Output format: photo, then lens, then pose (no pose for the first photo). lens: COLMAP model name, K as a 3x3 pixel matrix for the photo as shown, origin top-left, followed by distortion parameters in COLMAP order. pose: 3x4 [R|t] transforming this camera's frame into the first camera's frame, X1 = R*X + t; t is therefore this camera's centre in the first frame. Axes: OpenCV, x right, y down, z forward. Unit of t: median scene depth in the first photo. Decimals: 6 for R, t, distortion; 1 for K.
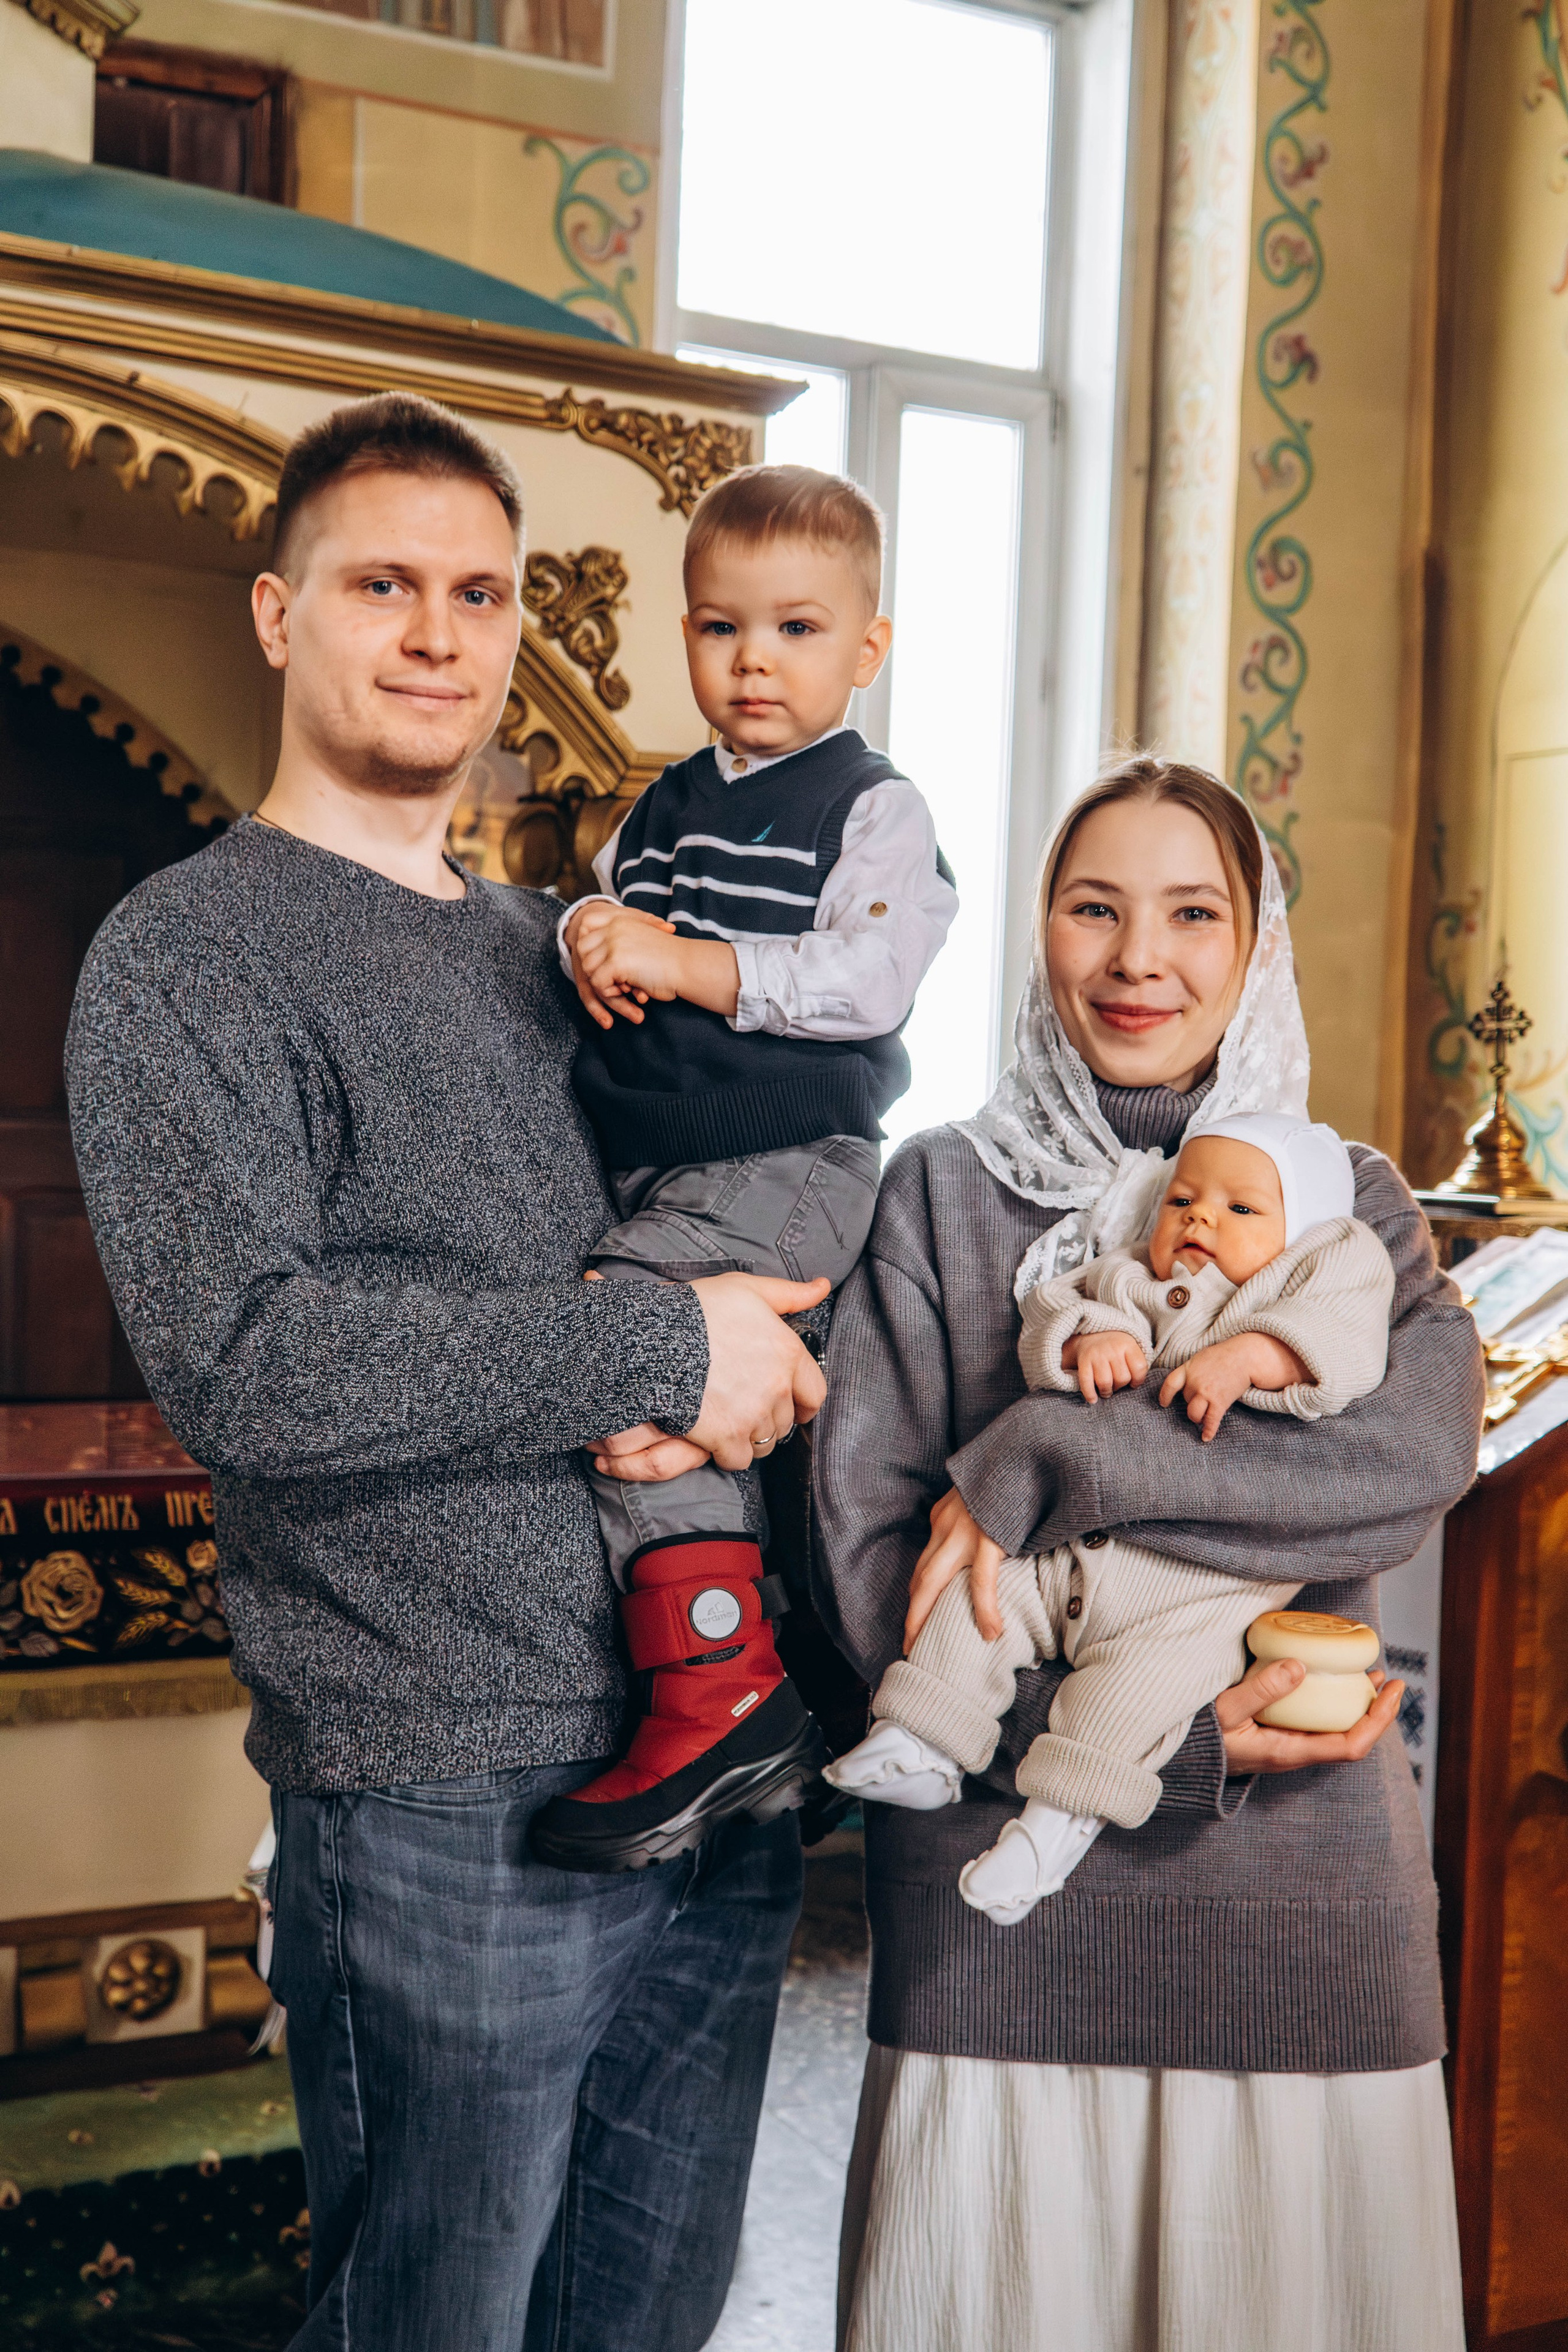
lens RADIAL K [[2890.3, 0, 785.0], [0, 2890.3, 1175.8], [0, 0, 1]] dist [-0.005439, 0.015607]
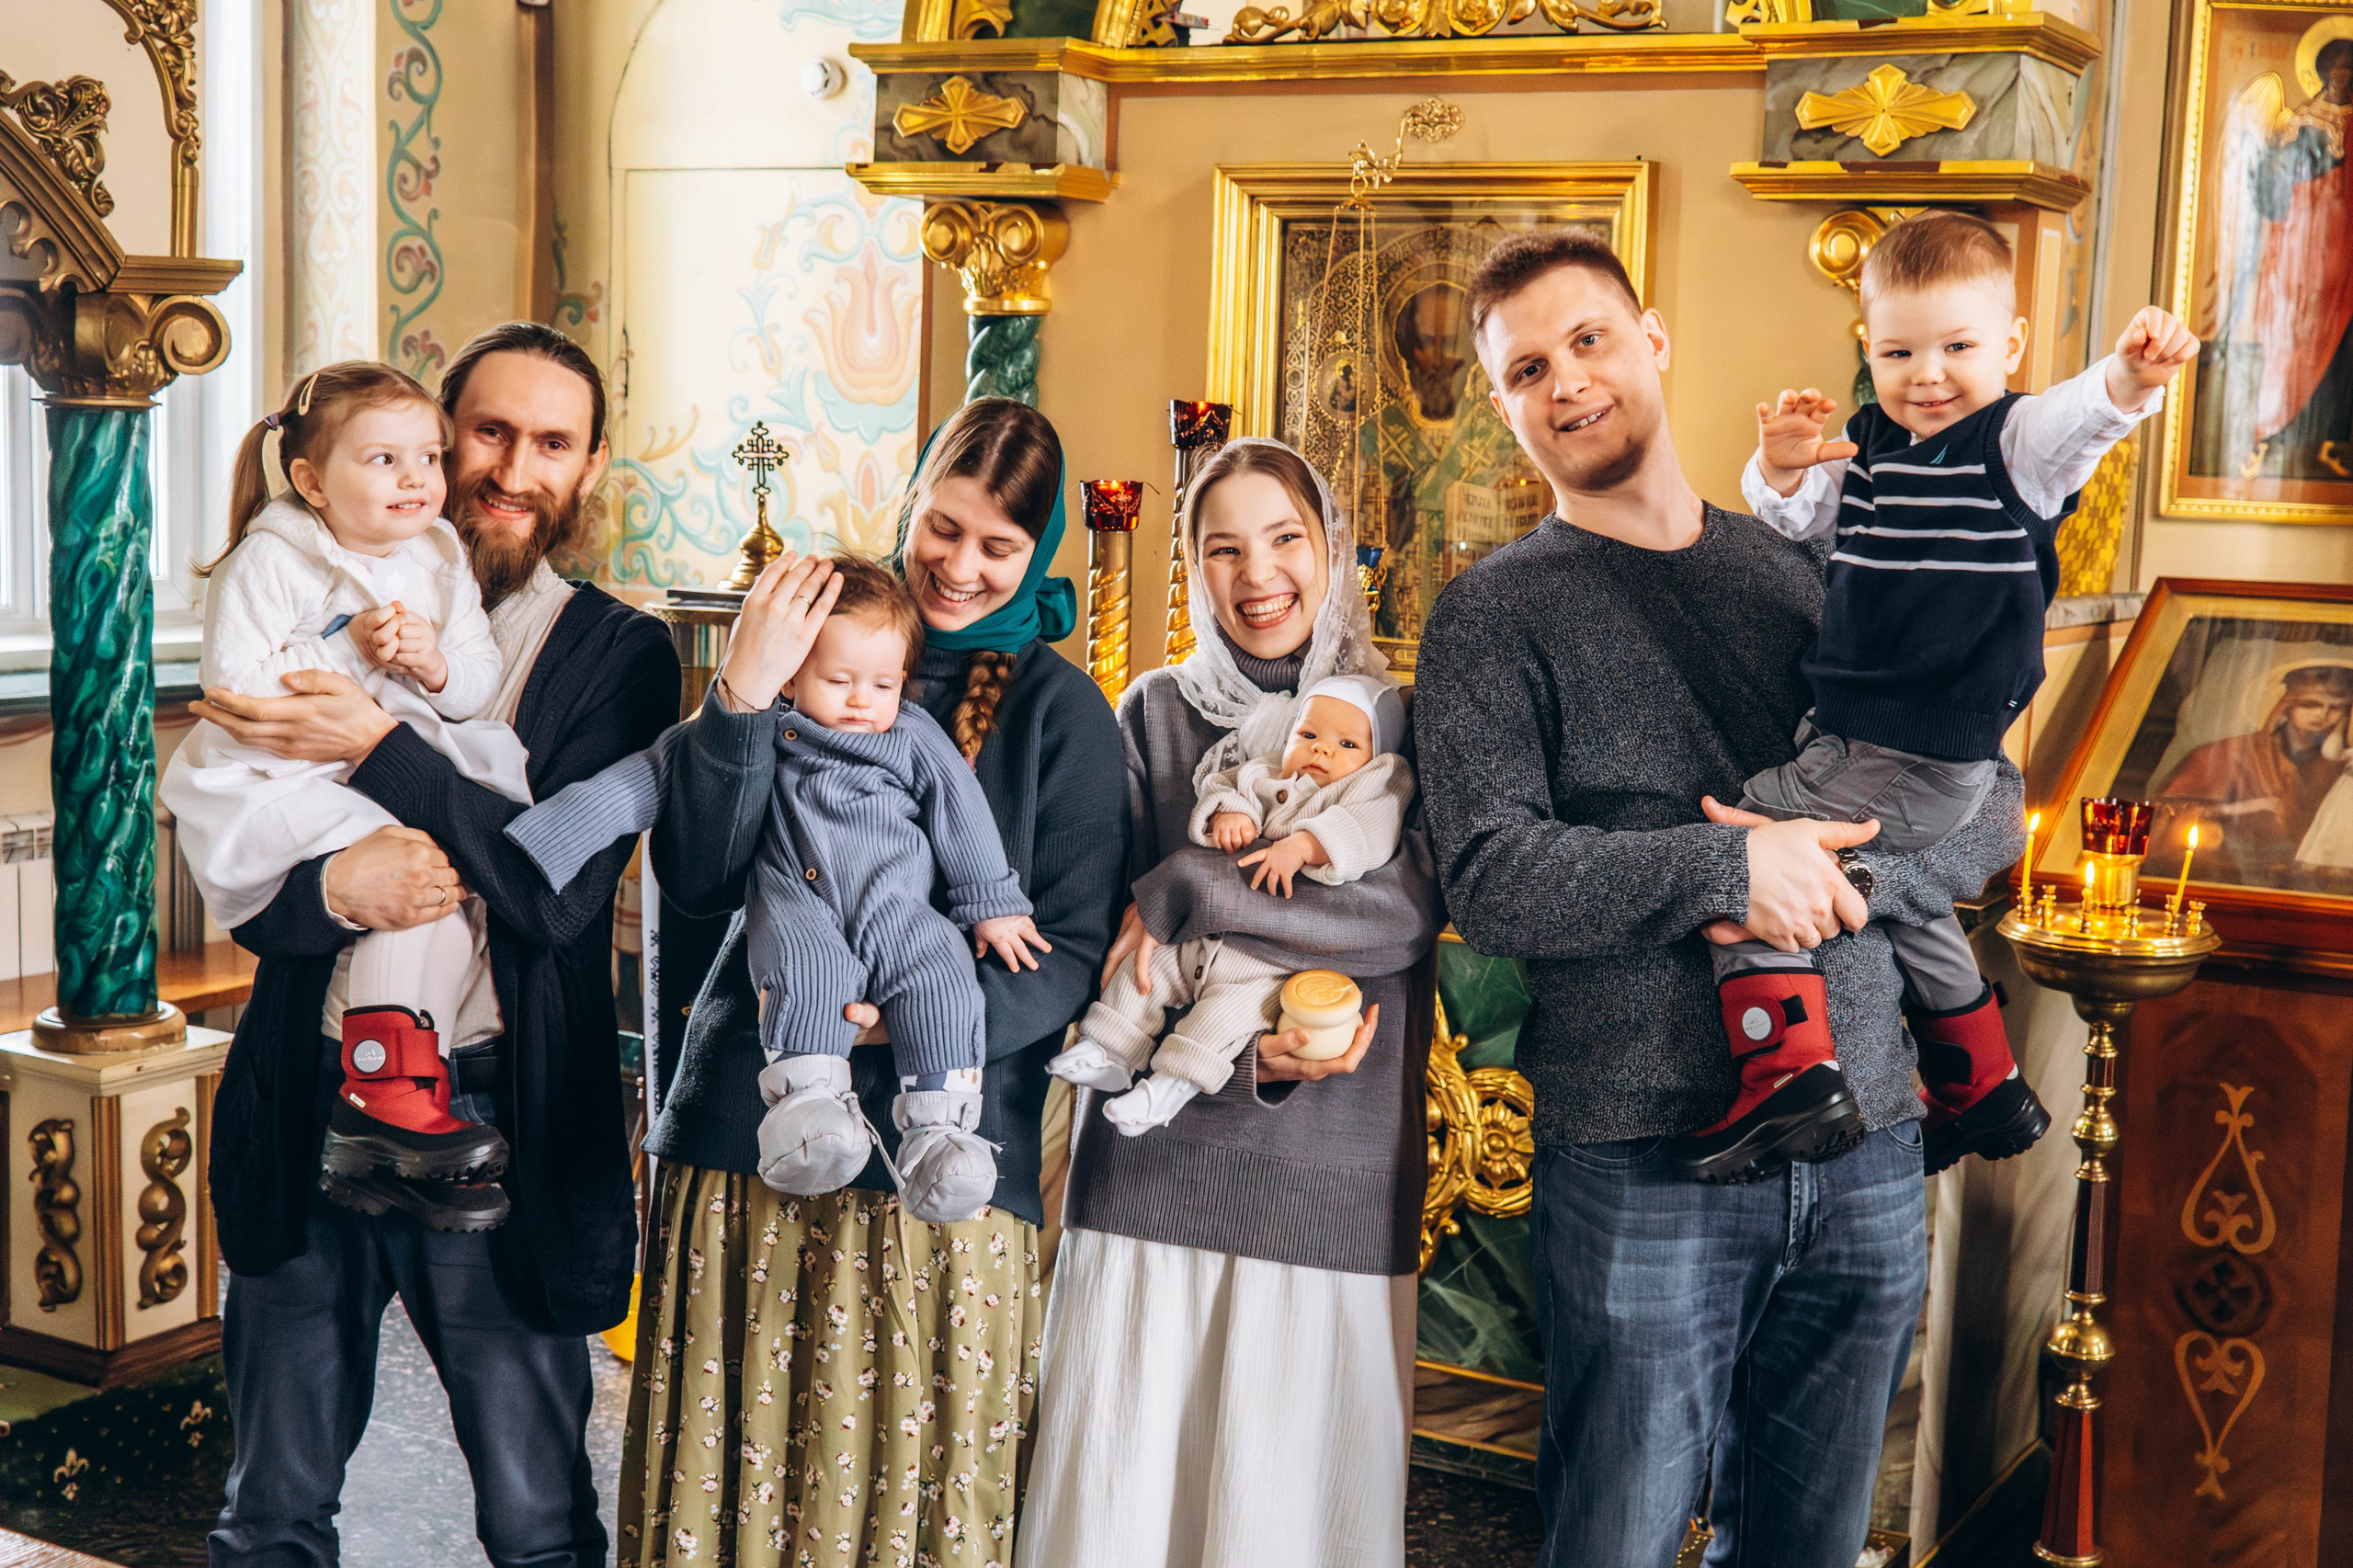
lens RADIAL K [[3043.5, 0, 1221.0], [0, 3043.5, 782.9], [0, 0, 1]] dist [-0.004822, 0.014382]
pose [[0.850777, -0.074606, 0.520204, -0.197209], [0.011502, 0.992278, 0.123497, -0.048720], [-0.525400, -0.099085, 0.845066, -0.177566]]
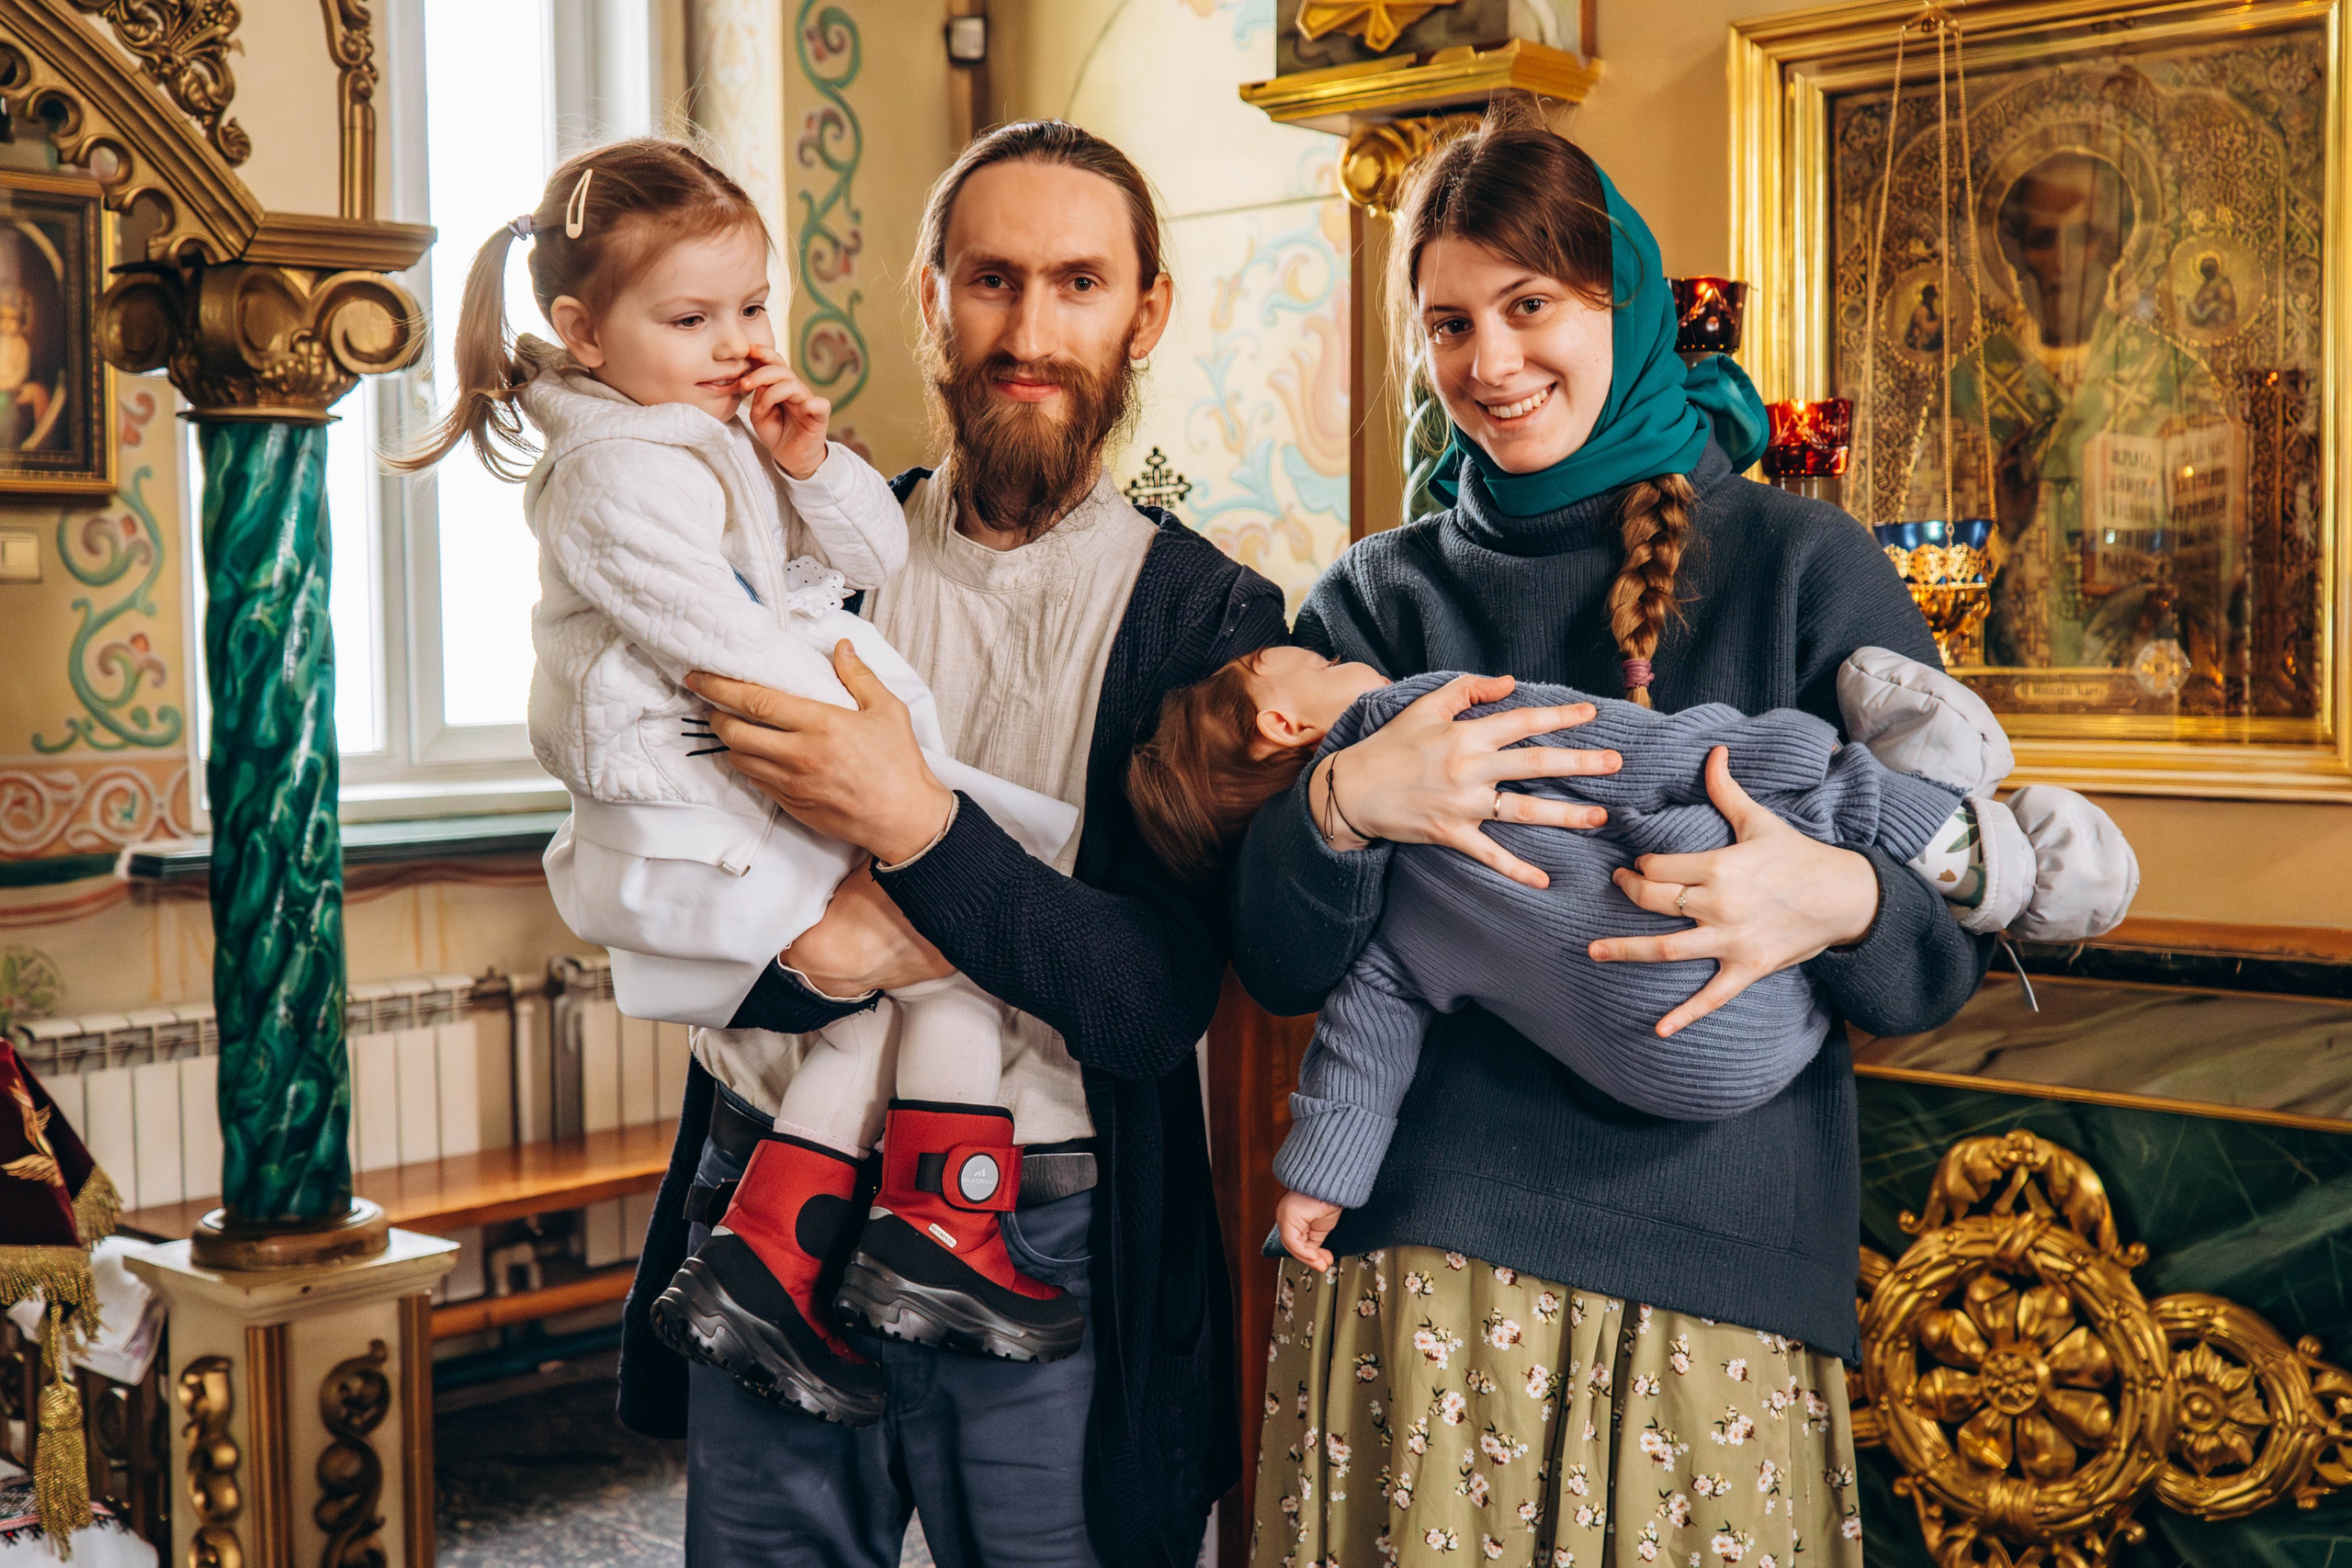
lens RADIAL K [[2890.0, 0, 1185.3], [0, 2890.0, 790.1], [0, 0, 1]] dist [-0.005439, 0.015607]
pose [[0.942526, -0.068410, 0.327055, -0.051988], [0.056332, 0.997339, 0.046274, 0.003660], [-0.329351, -0.025191, 0.943872, 0.035425]]
